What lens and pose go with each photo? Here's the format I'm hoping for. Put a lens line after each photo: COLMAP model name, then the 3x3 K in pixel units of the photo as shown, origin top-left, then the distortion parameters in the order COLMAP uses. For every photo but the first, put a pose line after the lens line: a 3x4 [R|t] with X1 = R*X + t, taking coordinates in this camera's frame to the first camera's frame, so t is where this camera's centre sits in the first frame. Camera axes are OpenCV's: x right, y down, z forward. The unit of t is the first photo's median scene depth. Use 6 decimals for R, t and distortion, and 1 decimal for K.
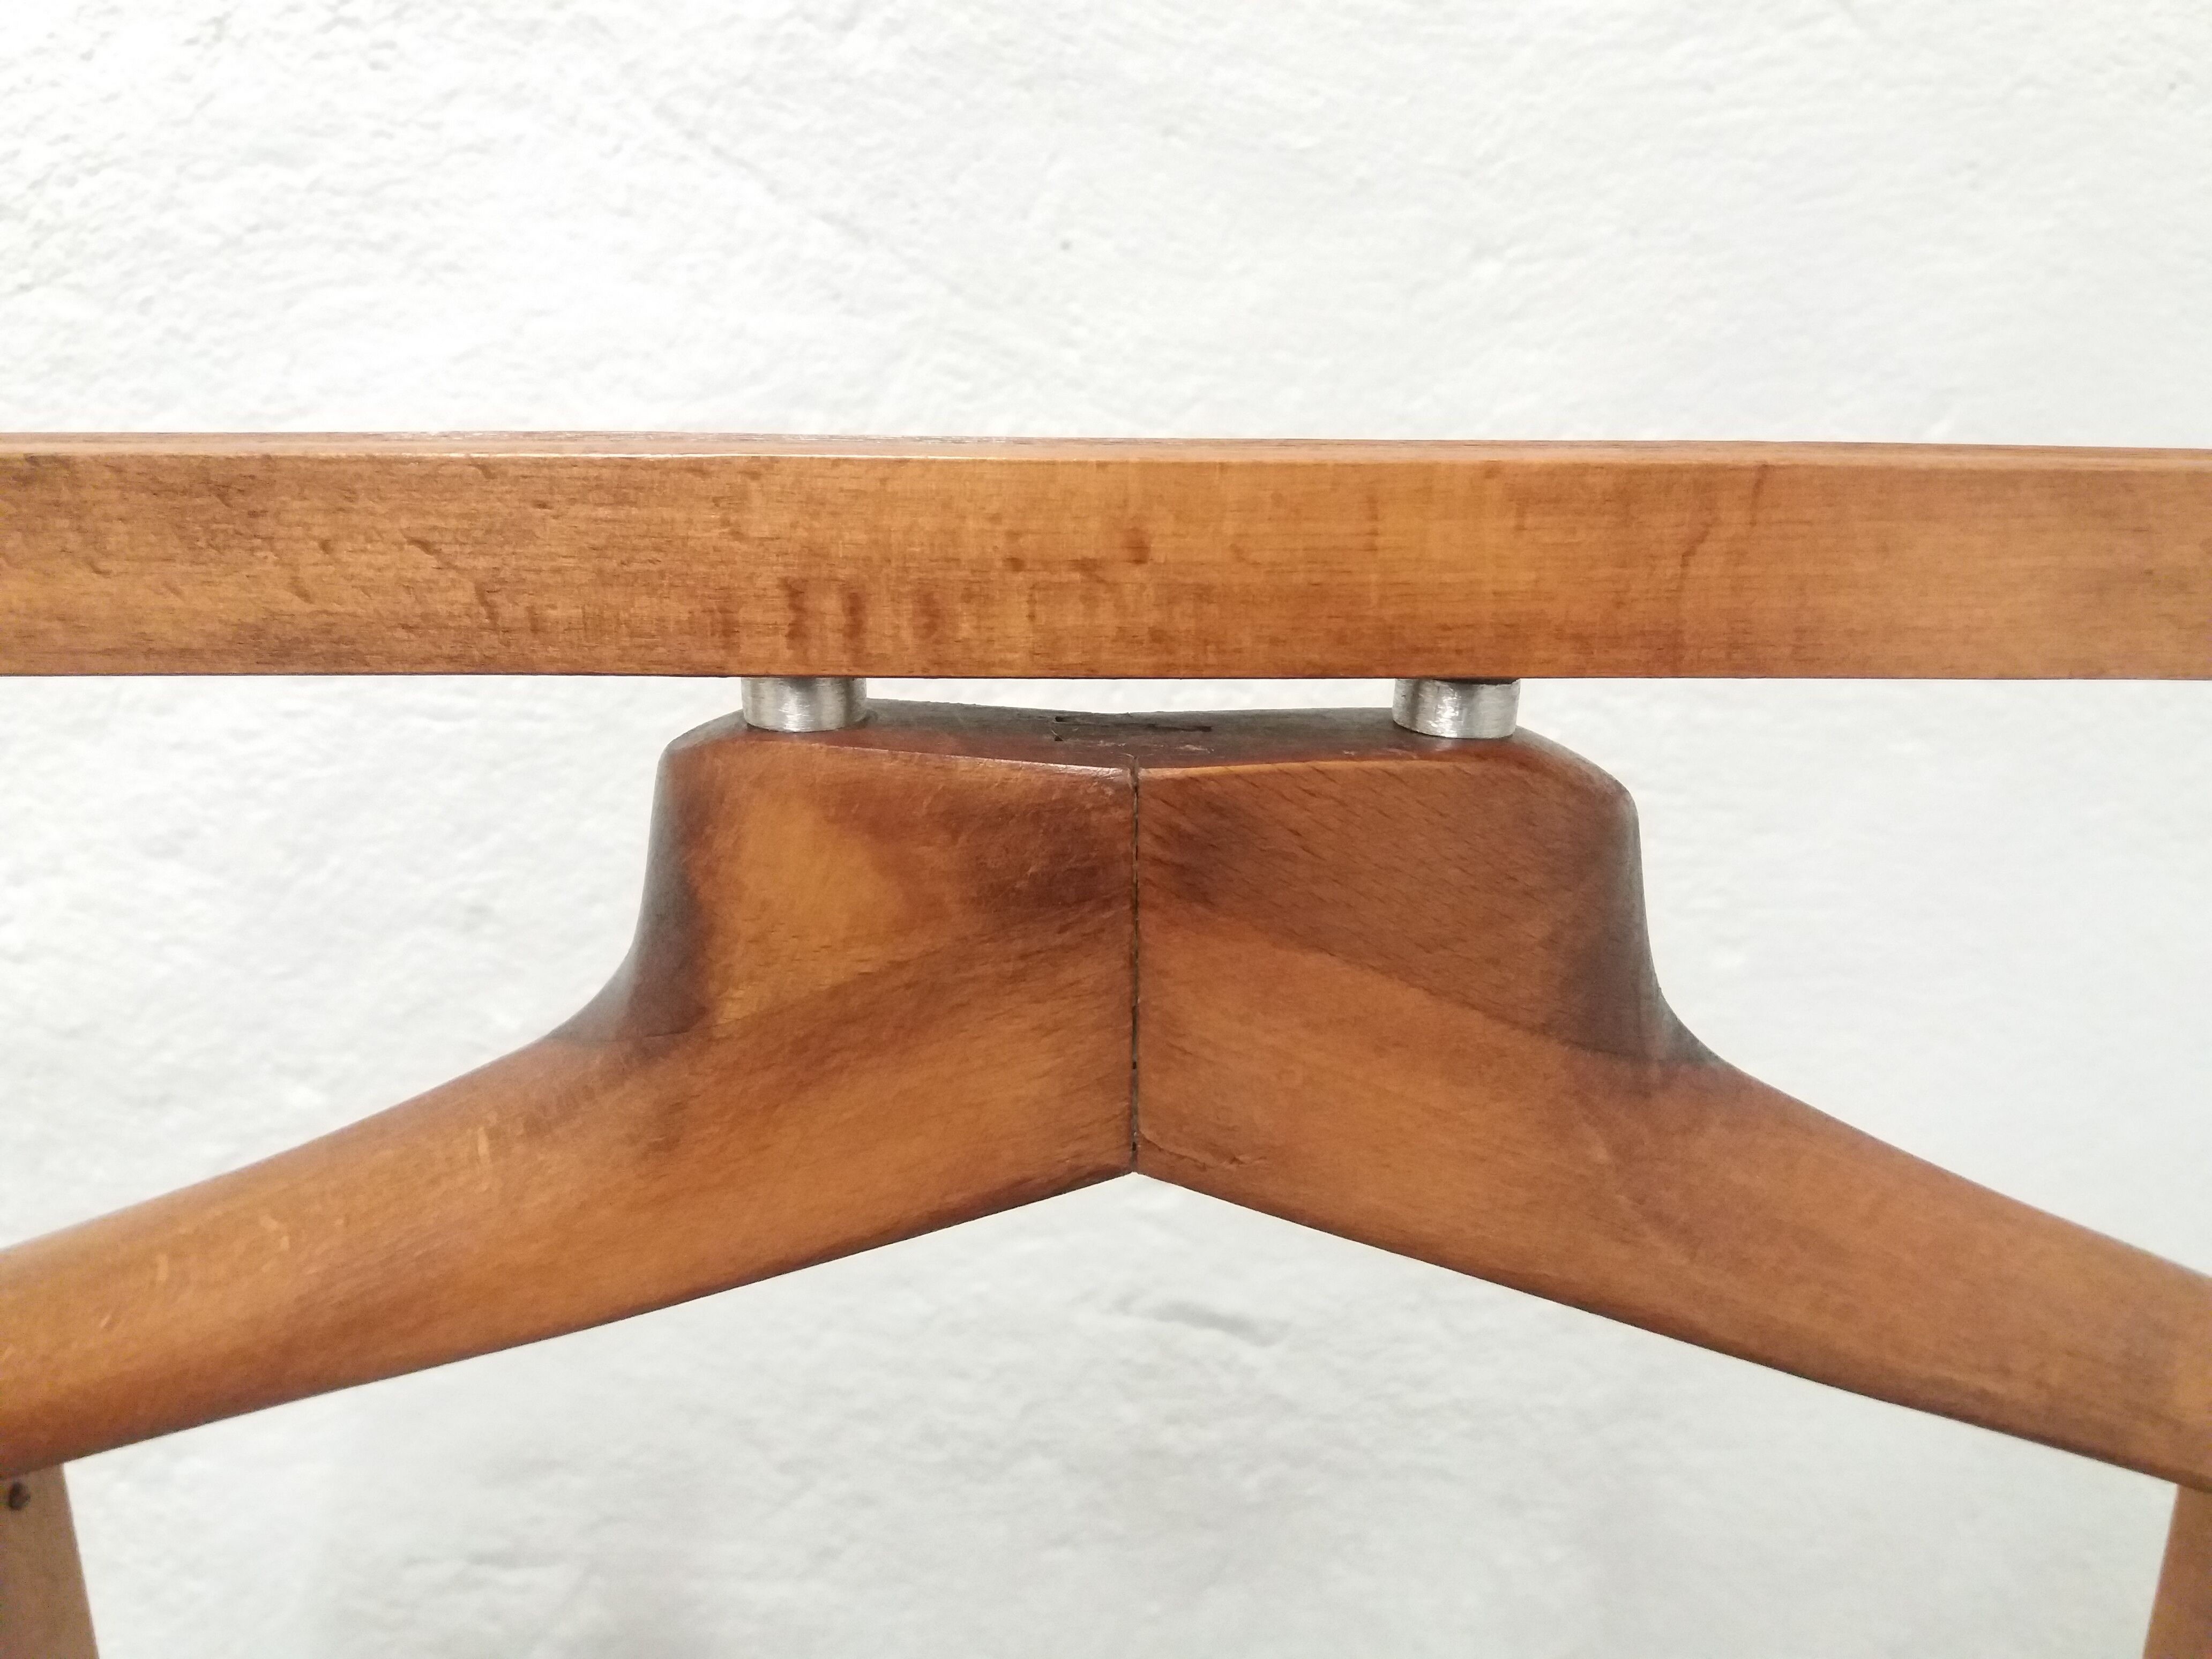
lens RADIAL K [[1768.3, 0, 1100.1], [0, 1768.3, 818.6], [0, 0, 1]] dist [0.017894, -0.061605]
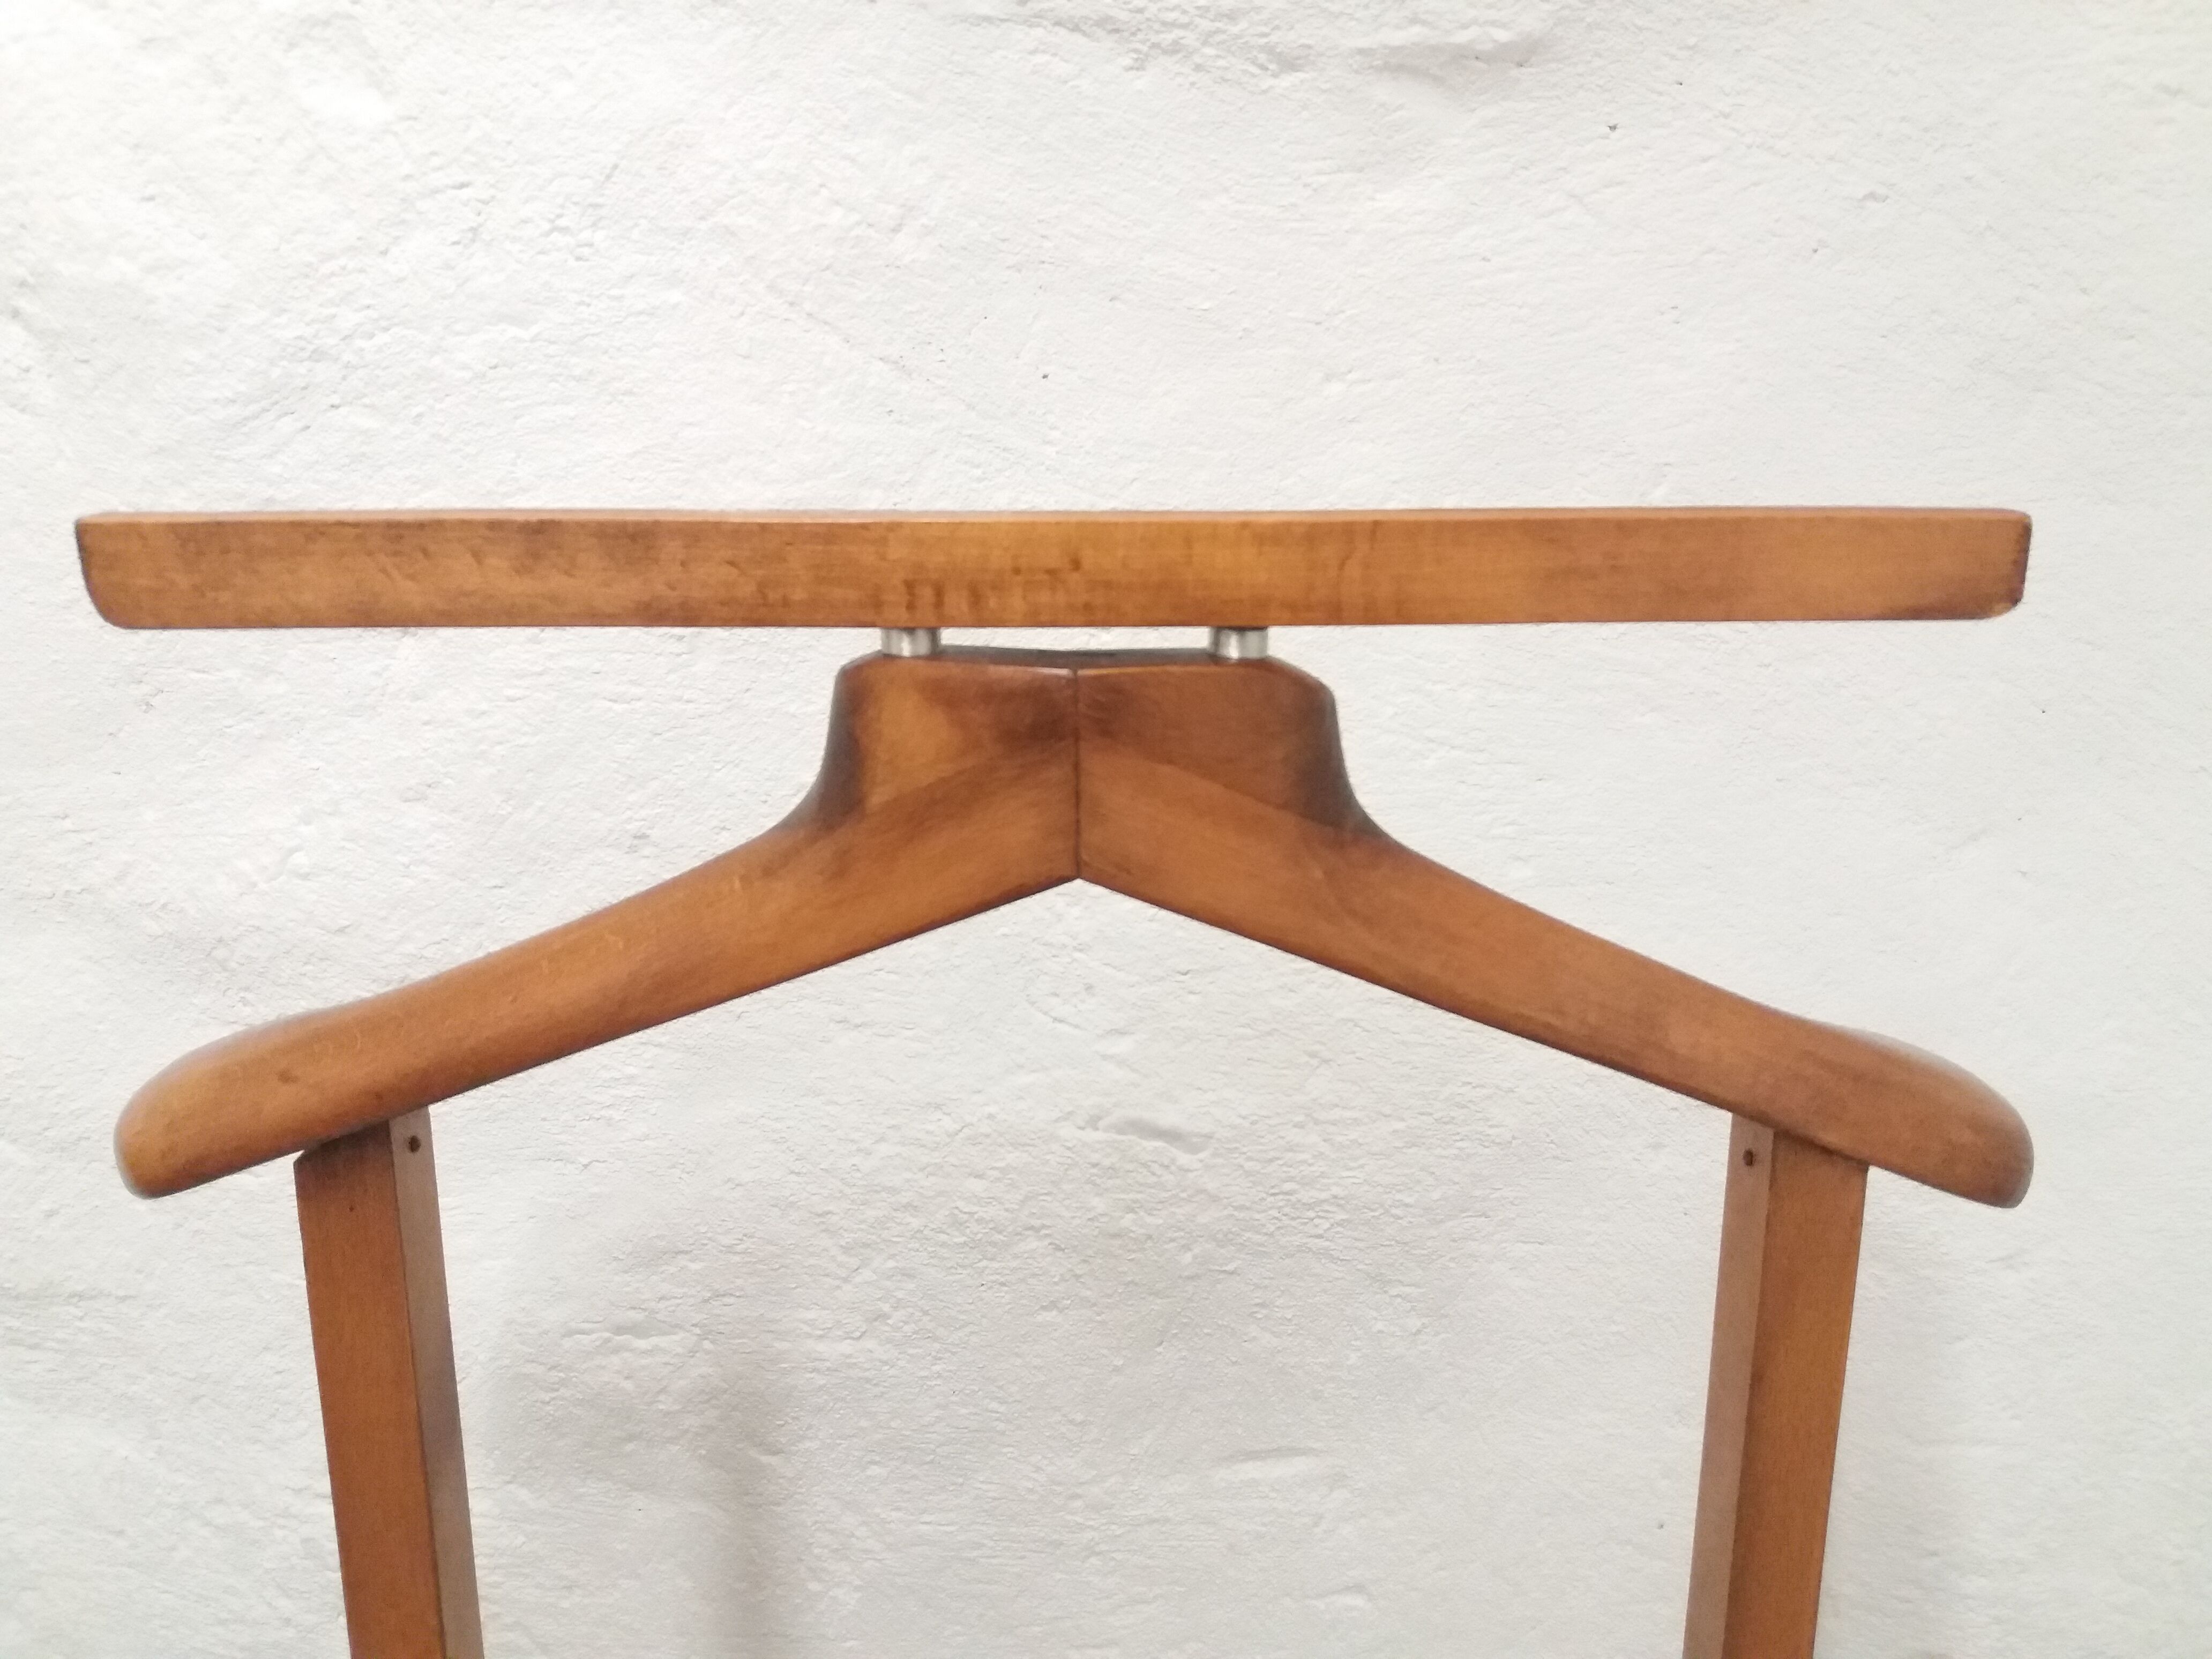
lens RADIAL K [[1768.3, 0, 1108.9], [0, 1768.3, 848.8], [0, 0, 1]] dist [0.017894, -0.061605]
pose [[0.999906, -0.008746, 0.010571, 0.016367], [0.008902, 0.999851, -0.014823, 0.098515], [-0.010440, 0.014915, 0.999834, -0.495010]]
